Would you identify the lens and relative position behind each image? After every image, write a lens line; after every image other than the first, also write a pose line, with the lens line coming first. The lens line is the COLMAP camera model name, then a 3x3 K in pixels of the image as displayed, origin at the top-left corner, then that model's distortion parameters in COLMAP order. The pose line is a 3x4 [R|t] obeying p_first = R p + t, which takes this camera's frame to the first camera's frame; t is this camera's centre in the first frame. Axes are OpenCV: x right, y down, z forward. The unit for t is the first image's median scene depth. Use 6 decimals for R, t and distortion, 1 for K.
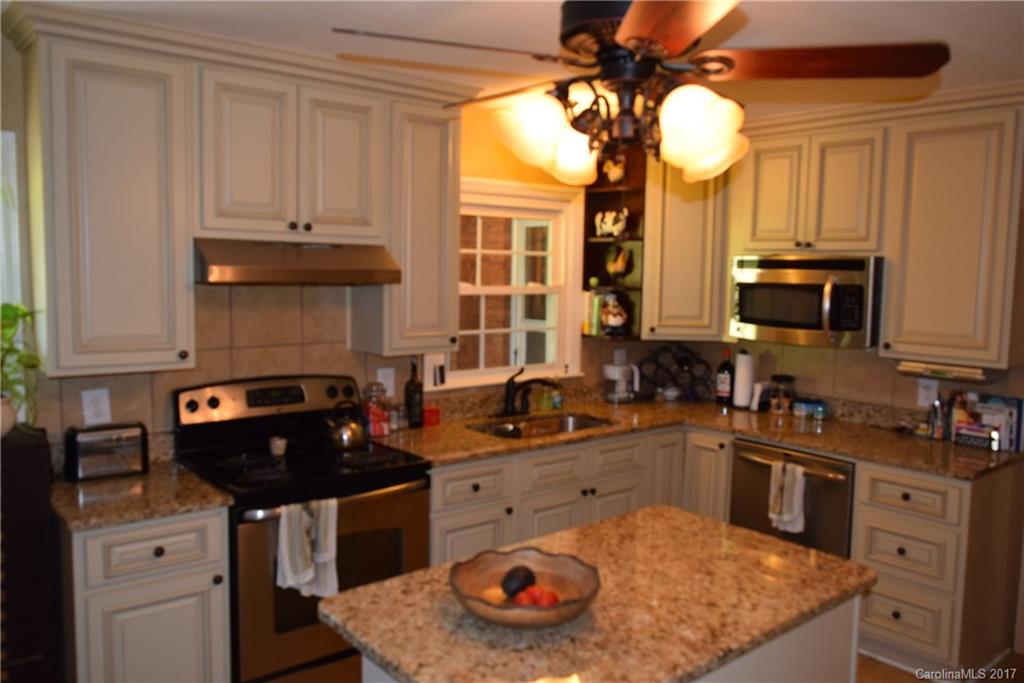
lens RADIAL K [[806.4, 0, 510.3], [0, 806.4, 341.1], [0, 0, 1]] dist [-0.017010, 0.002085]
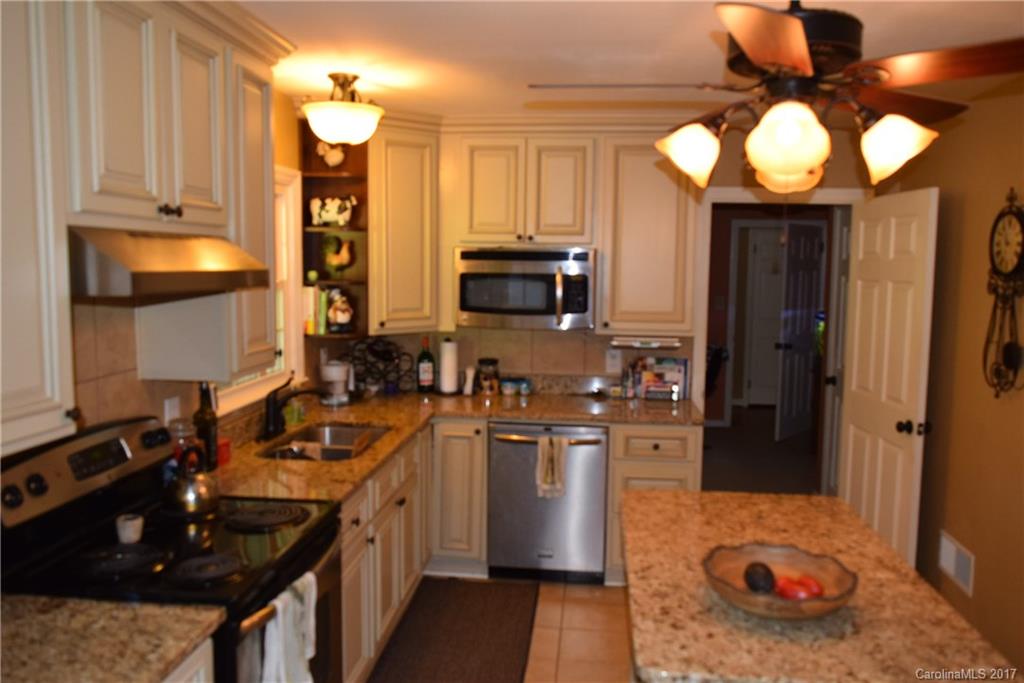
lens RADIAL K [[806.4, 0, 512.7], [0, 806.4, 340.2], [0, 0, 1]] dist [-0.017010, 0.002085]
pose [[0.716074, -0.080190, 0.693403, -0.480537], [0.066040, 0.996706, 0.047066, -0.038413], [-0.694894, 0.012090, 0.719011, 0.256618]]
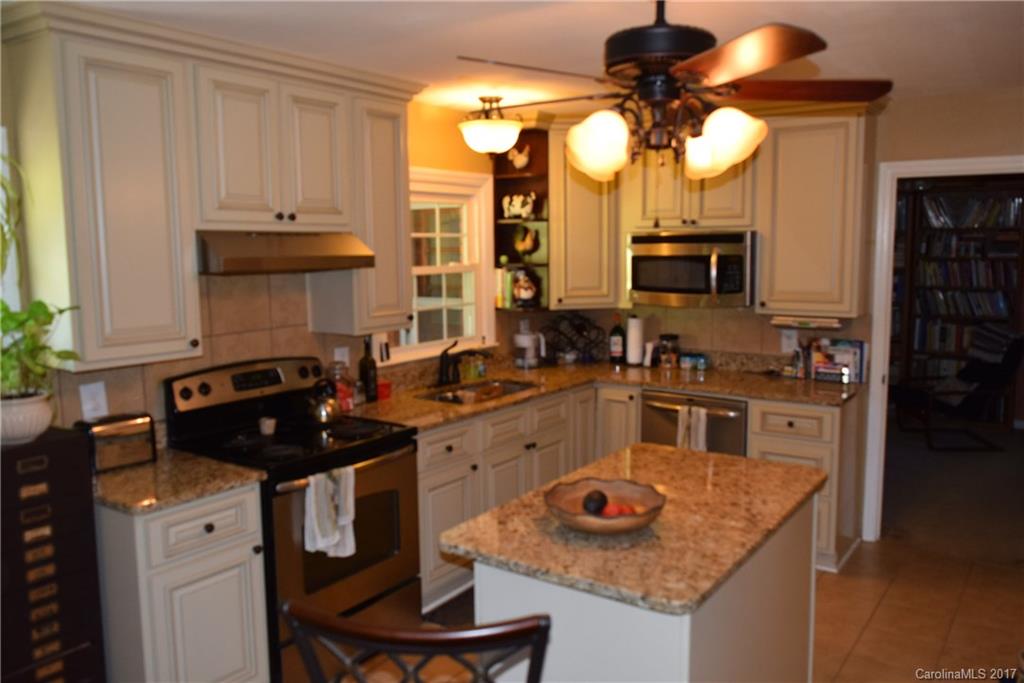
lens RADIAL K [[806.4, 0, 511.8], [0, 806.4, 340.6], [0, 0, 1]] dist [-0.017010, 0.002085]
pose [[0.966095, -0.058717, 0.251422, -0.221095], [0.051717, 0.998070, 0.034365, -0.000672], [-0.252955, -0.020197, 0.967267, -0.090164]]
